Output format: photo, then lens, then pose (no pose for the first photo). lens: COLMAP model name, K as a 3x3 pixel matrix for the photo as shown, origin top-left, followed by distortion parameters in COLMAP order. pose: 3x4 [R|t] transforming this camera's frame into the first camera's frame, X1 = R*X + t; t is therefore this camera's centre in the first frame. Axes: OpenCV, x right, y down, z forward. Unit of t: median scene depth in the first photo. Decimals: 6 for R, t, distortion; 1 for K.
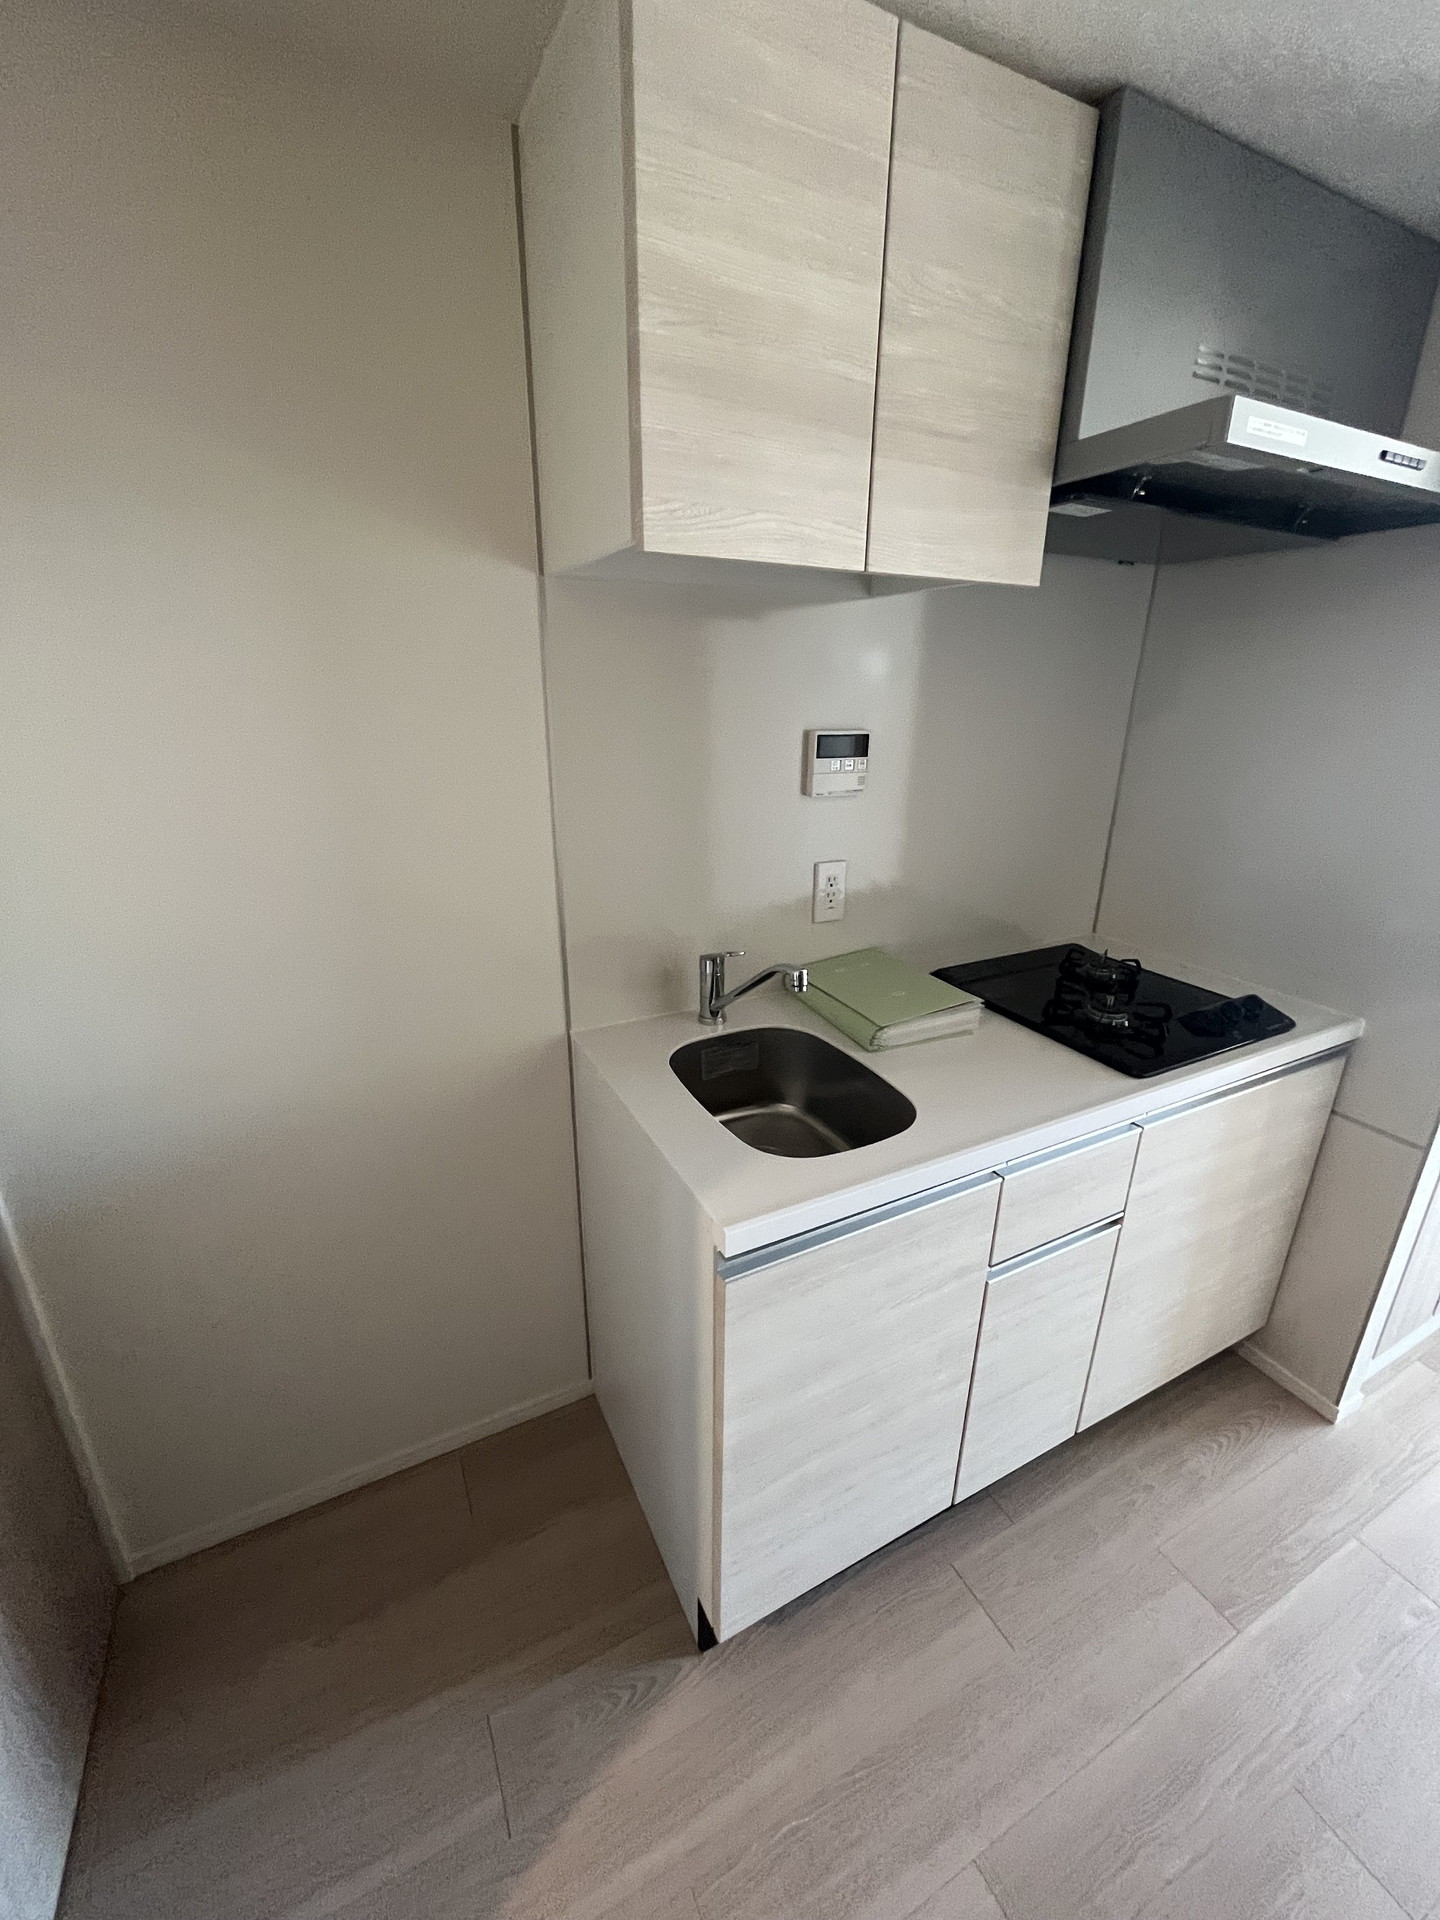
lens RADIAL K [[781.2, 0, 723.3], [0, 781.2, 959.0], [0, 0, 1]] dist [-0.004166, 0.000630]
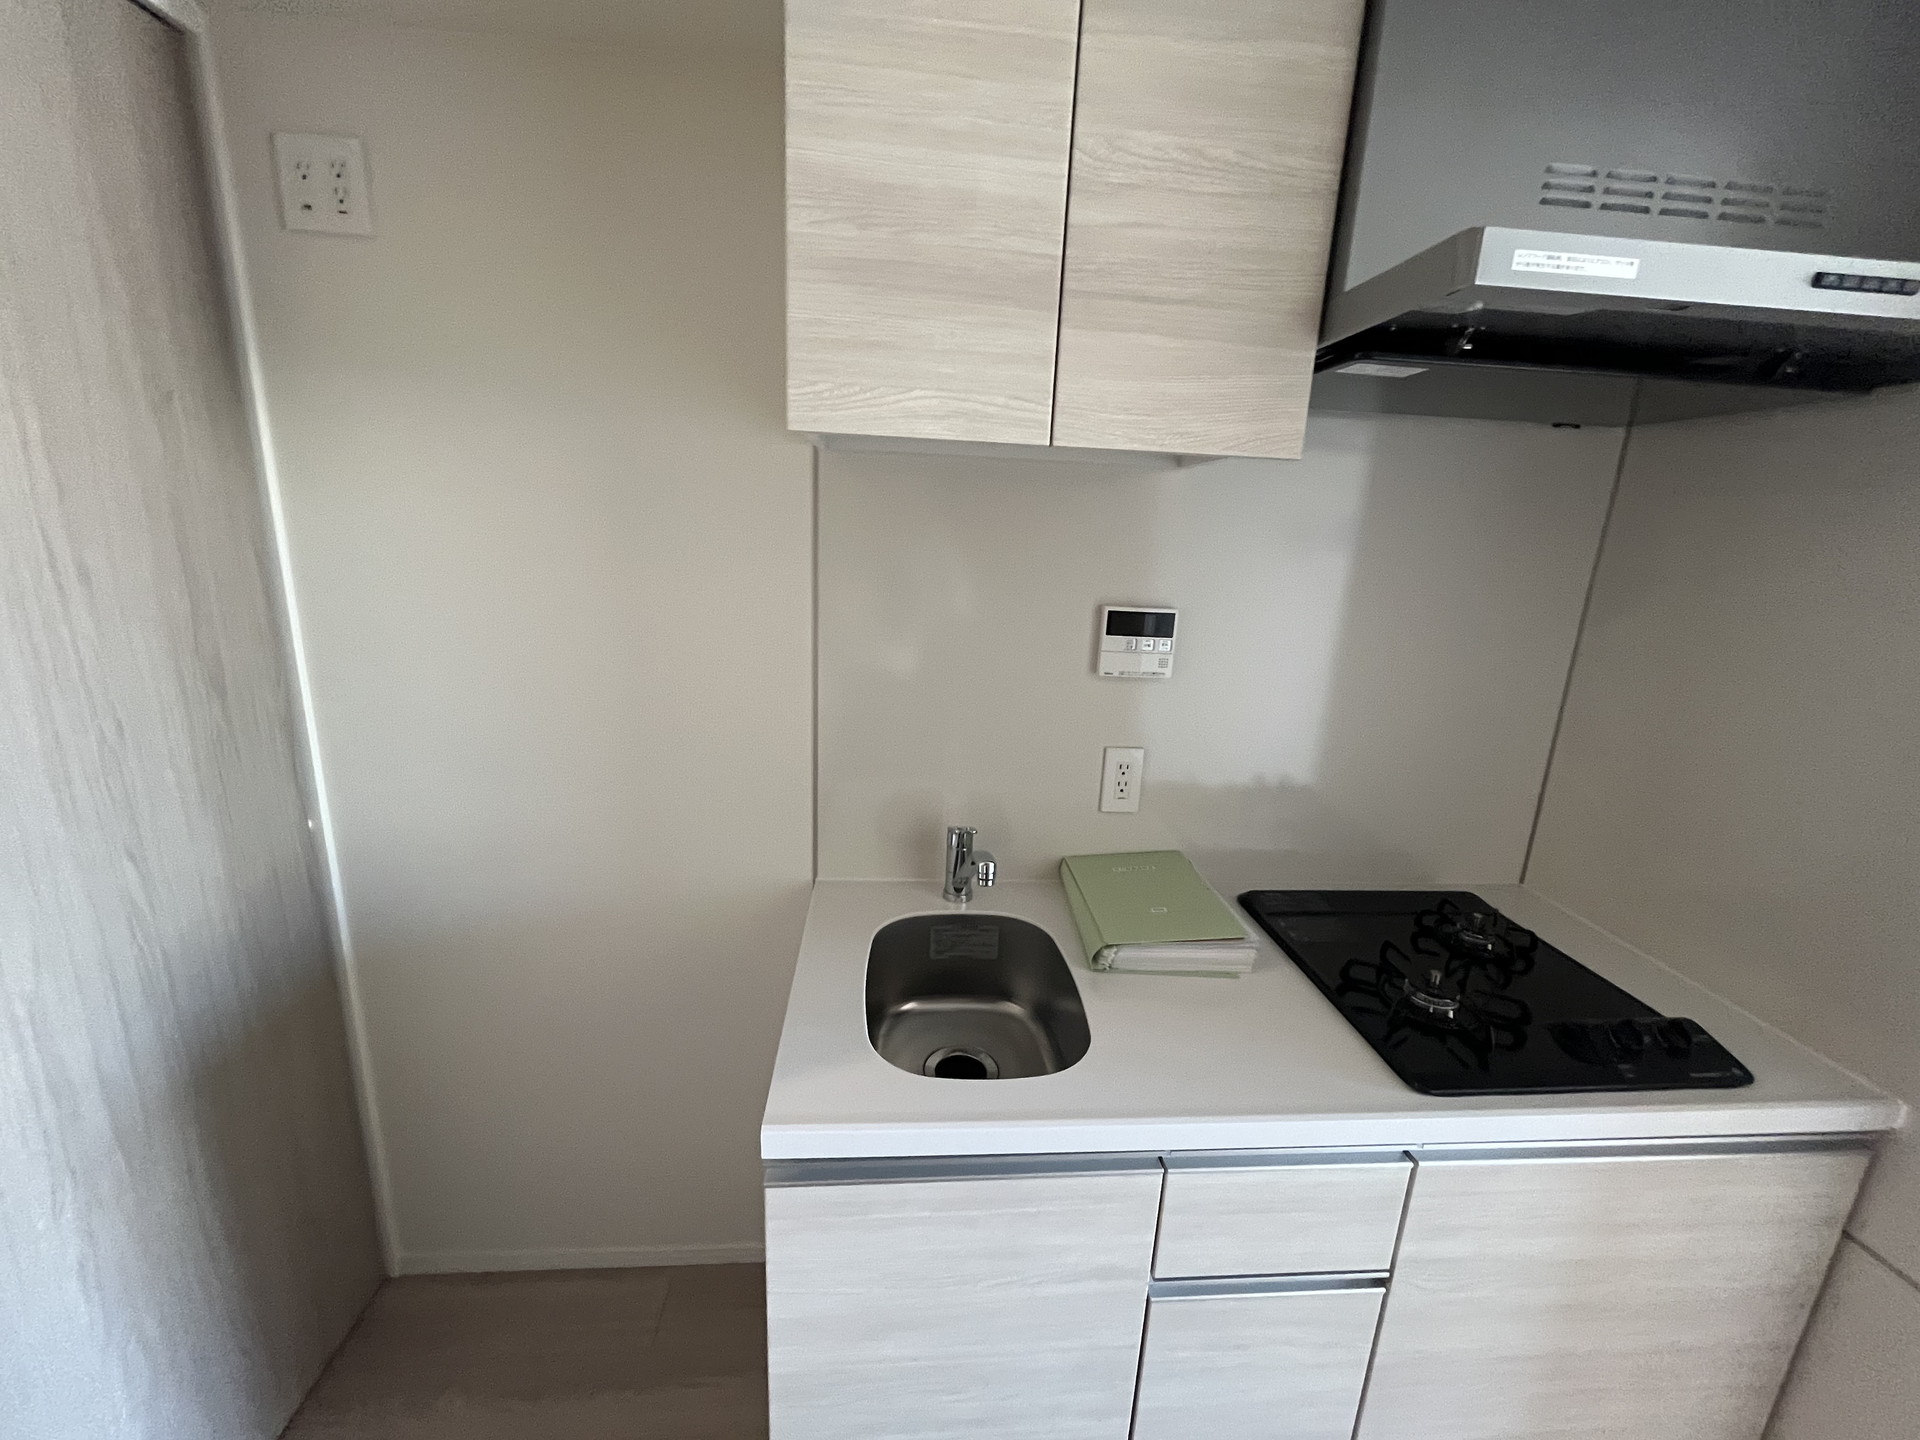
lens RADIAL K [[781.2, 0, 957.2], [0, 781.2, 722.1], [0, 0, 1]] dist [-0.004166, 0.000630]
pose [[0.922853, 0.124068, -0.364622, 0.344426], [-0.162065, 0.983895, -0.075401, -0.065796], [0.349395, 0.128676, 0.928098, 0.110081]]
